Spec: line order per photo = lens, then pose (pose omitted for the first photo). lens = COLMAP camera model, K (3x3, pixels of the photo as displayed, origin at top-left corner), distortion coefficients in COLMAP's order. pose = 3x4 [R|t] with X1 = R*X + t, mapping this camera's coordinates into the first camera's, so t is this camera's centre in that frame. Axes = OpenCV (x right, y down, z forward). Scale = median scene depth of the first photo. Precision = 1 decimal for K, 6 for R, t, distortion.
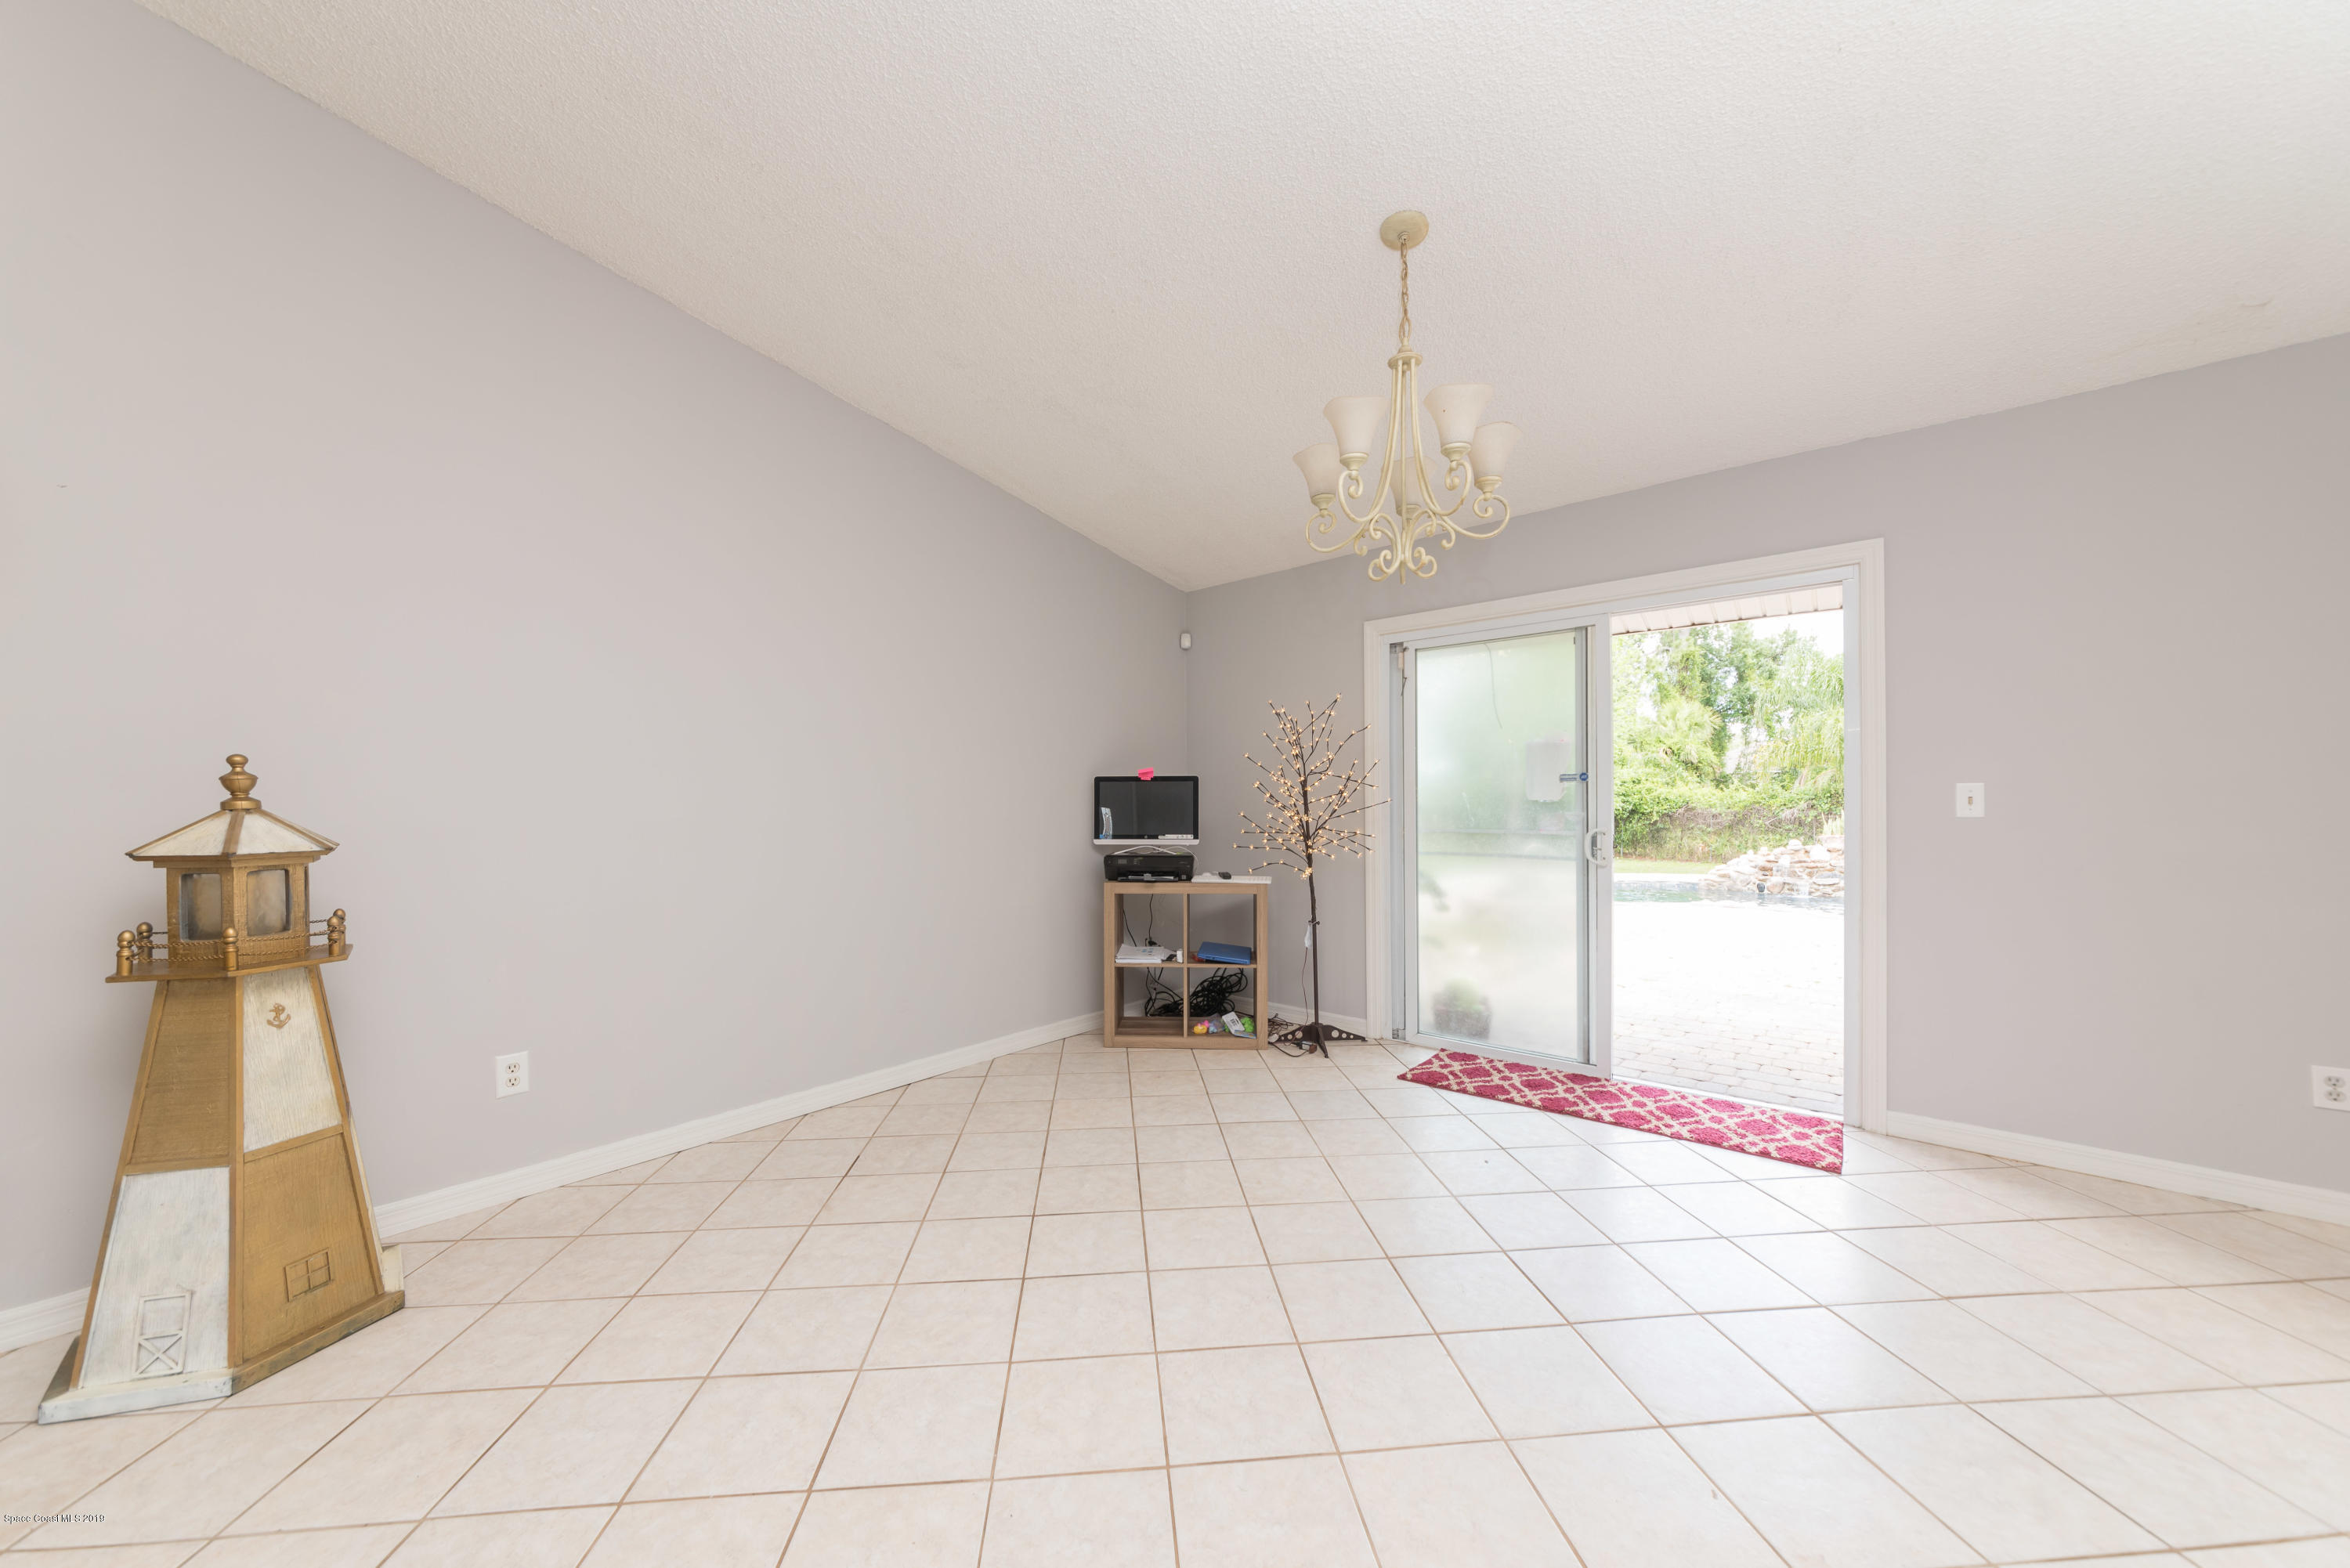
lens RADIAL K [[825.3, 0, 1169.1], [0, 825.3, 793.1], [0, 0, 1]] dist [-0.004689, 0.001667]
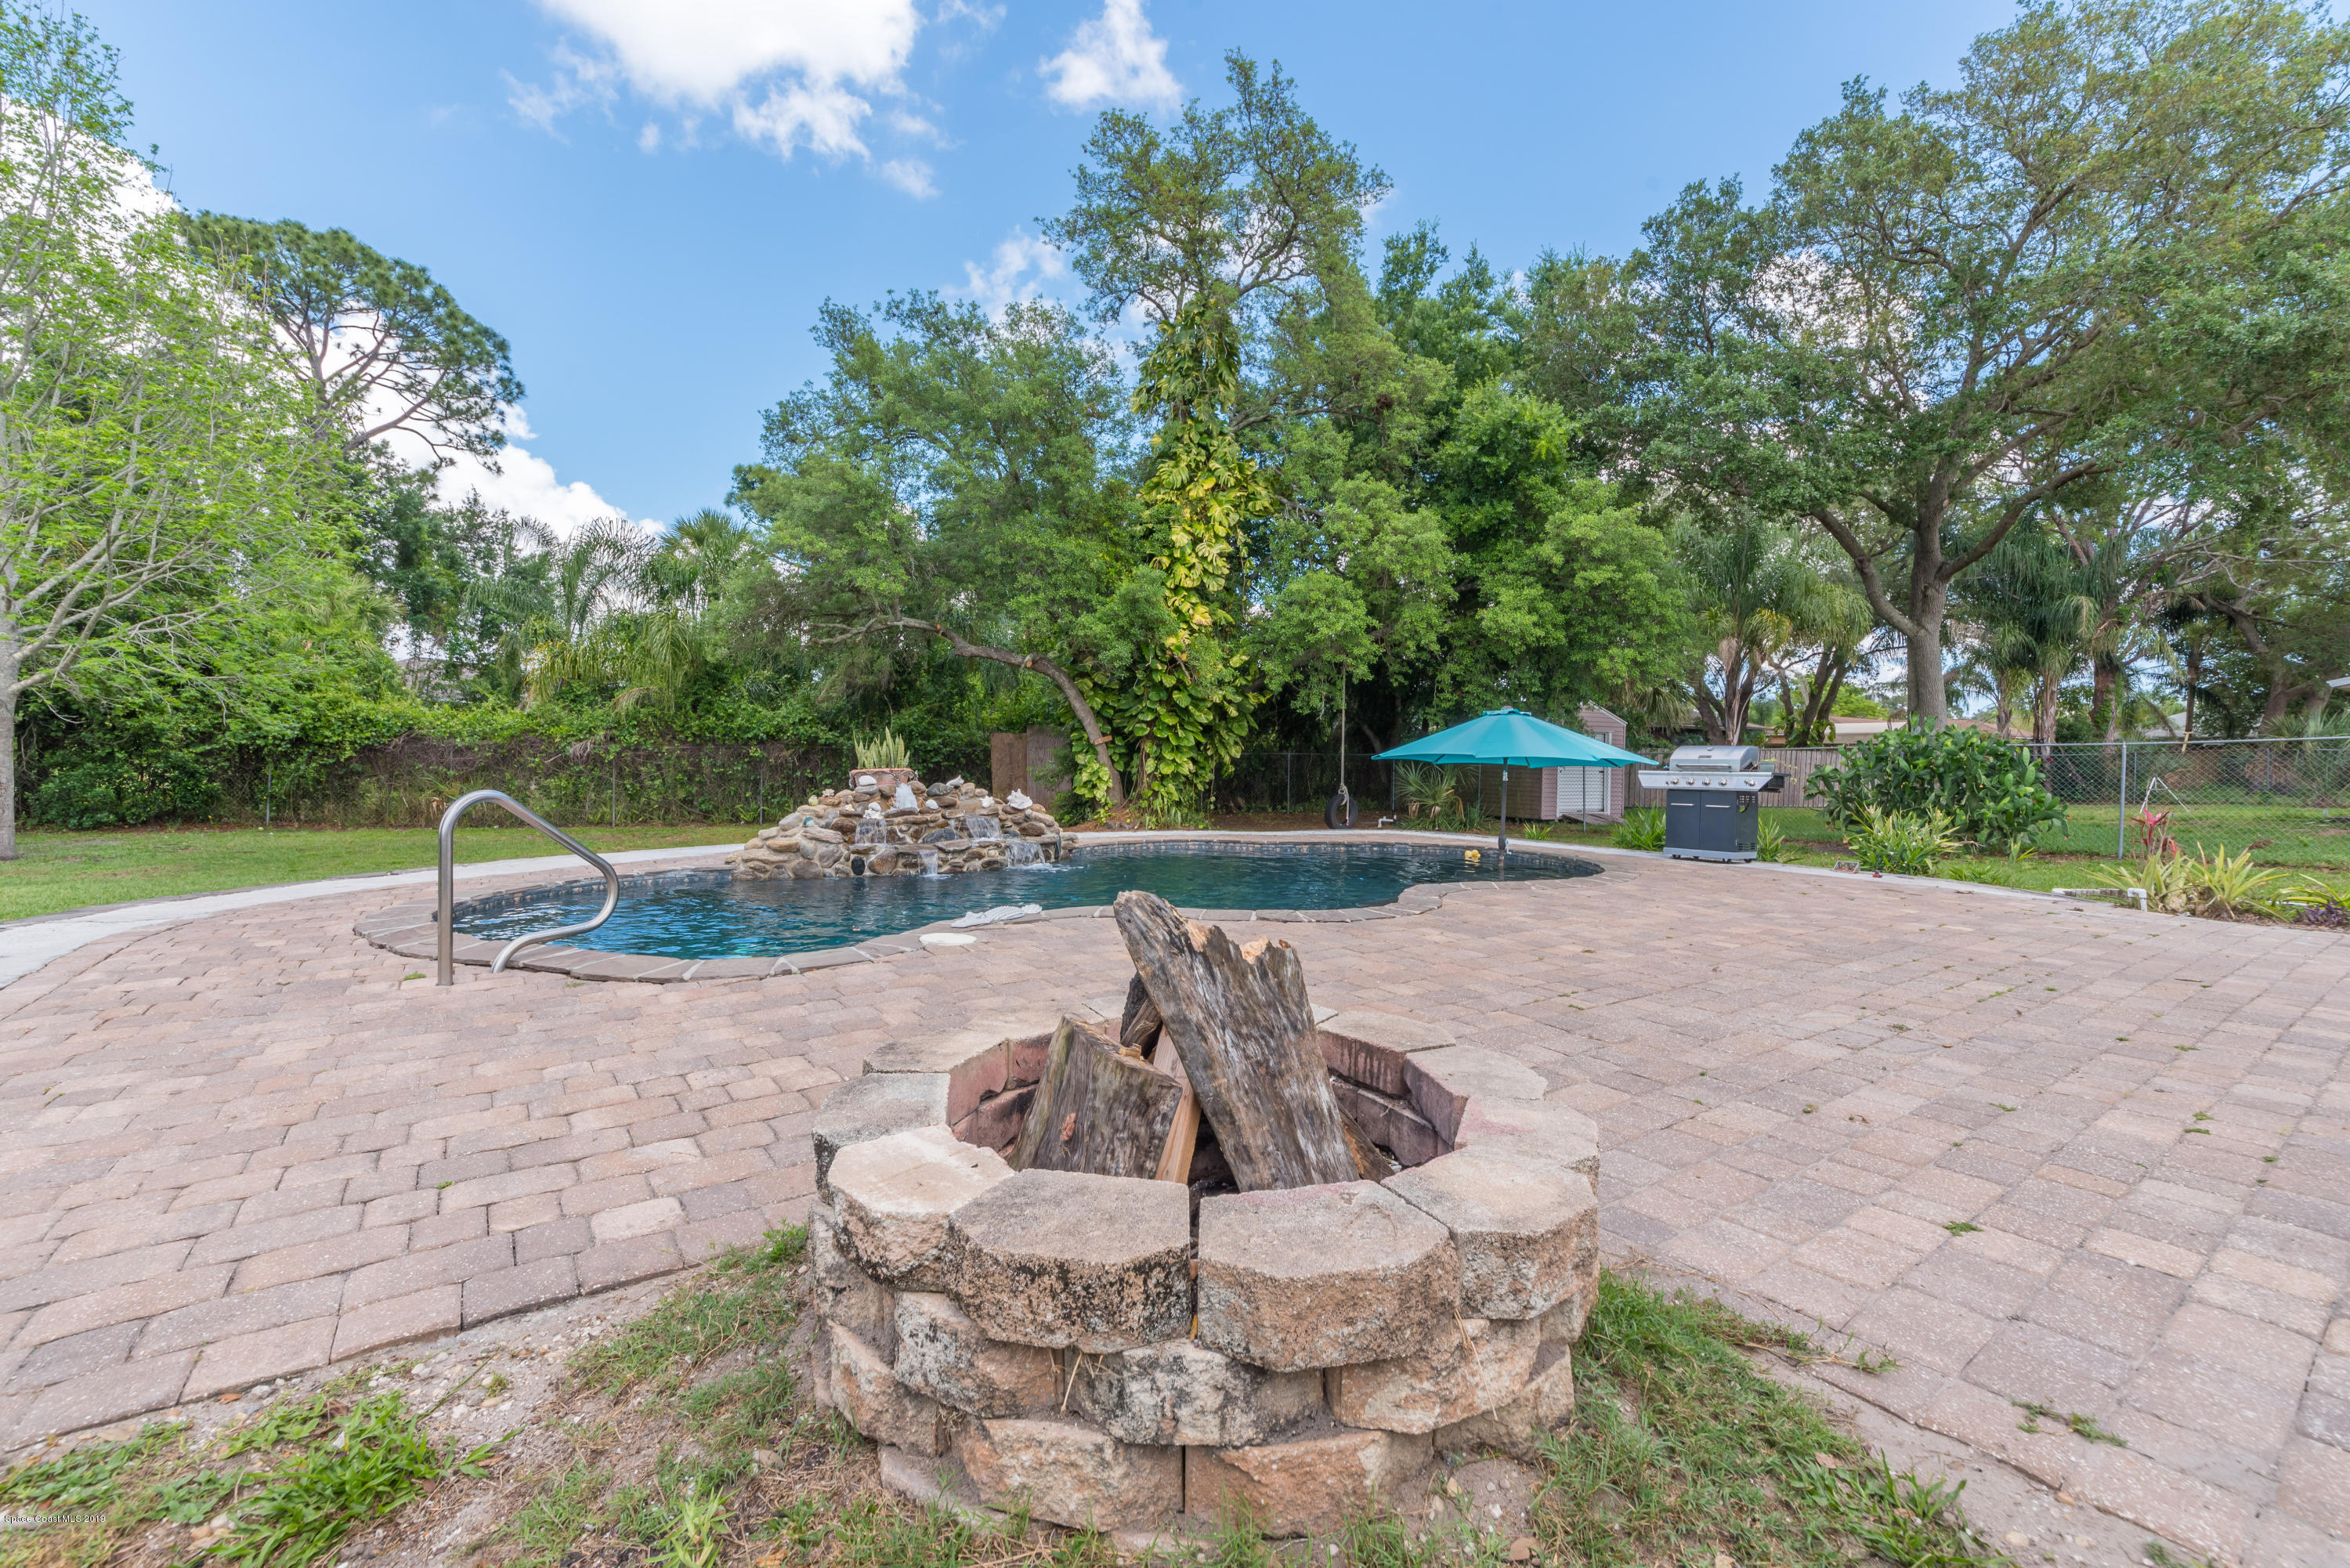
lens RADIAL K [[982.1, 0, 1194.0], [0, 982.1, 773.9], [0, 0, 1]] dist [-0.005248, -0.001261]
pose [[0.229806, -0.002496, 0.973233, 0.077953], [-0.031003, 0.999470, 0.009884, 0.020074], [-0.972743, -0.032444, 0.229607, 0.293905]]
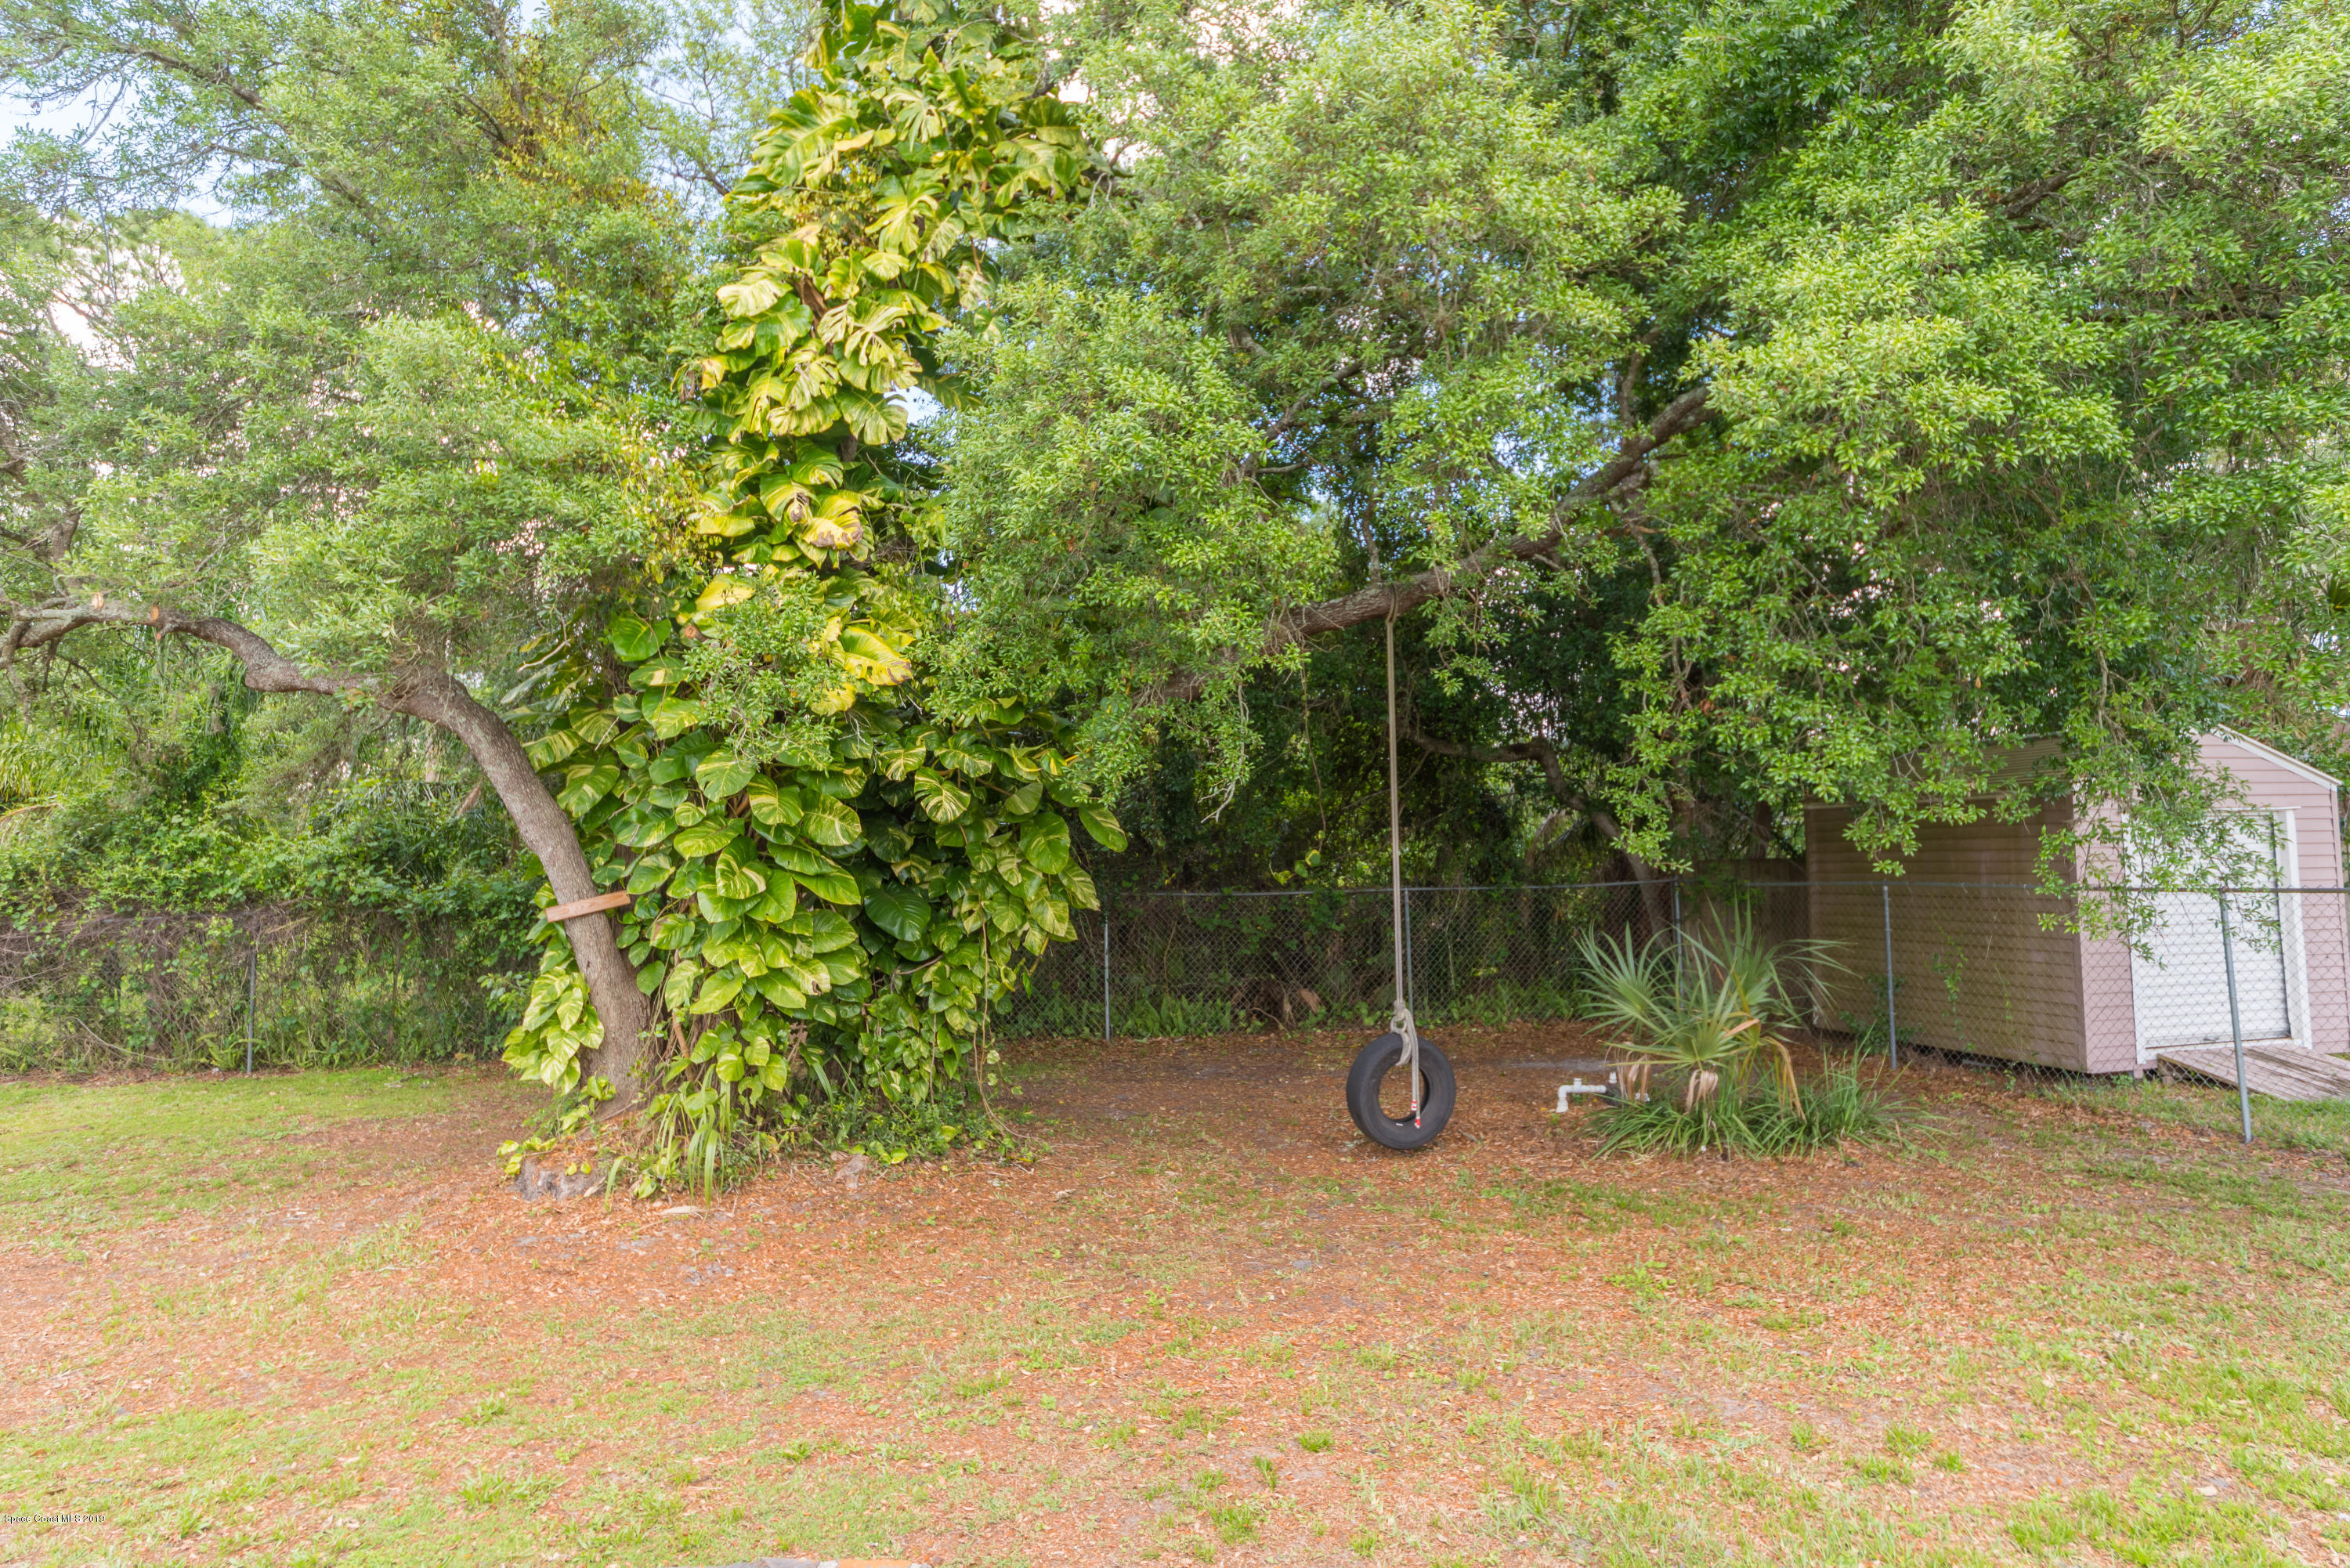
lens RADIAL K [[1270.3, 0, 1199.5], [0, 1270.3, 779.4], [0, 0, 1]] dist [-0.000494, -0.000580]
pose [[0.485341, 0.057983, 0.872400, 0.492316], [0.000090, 0.997795, -0.066368, -0.002534], [-0.874325, 0.032290, 0.484265, 0.242416]]
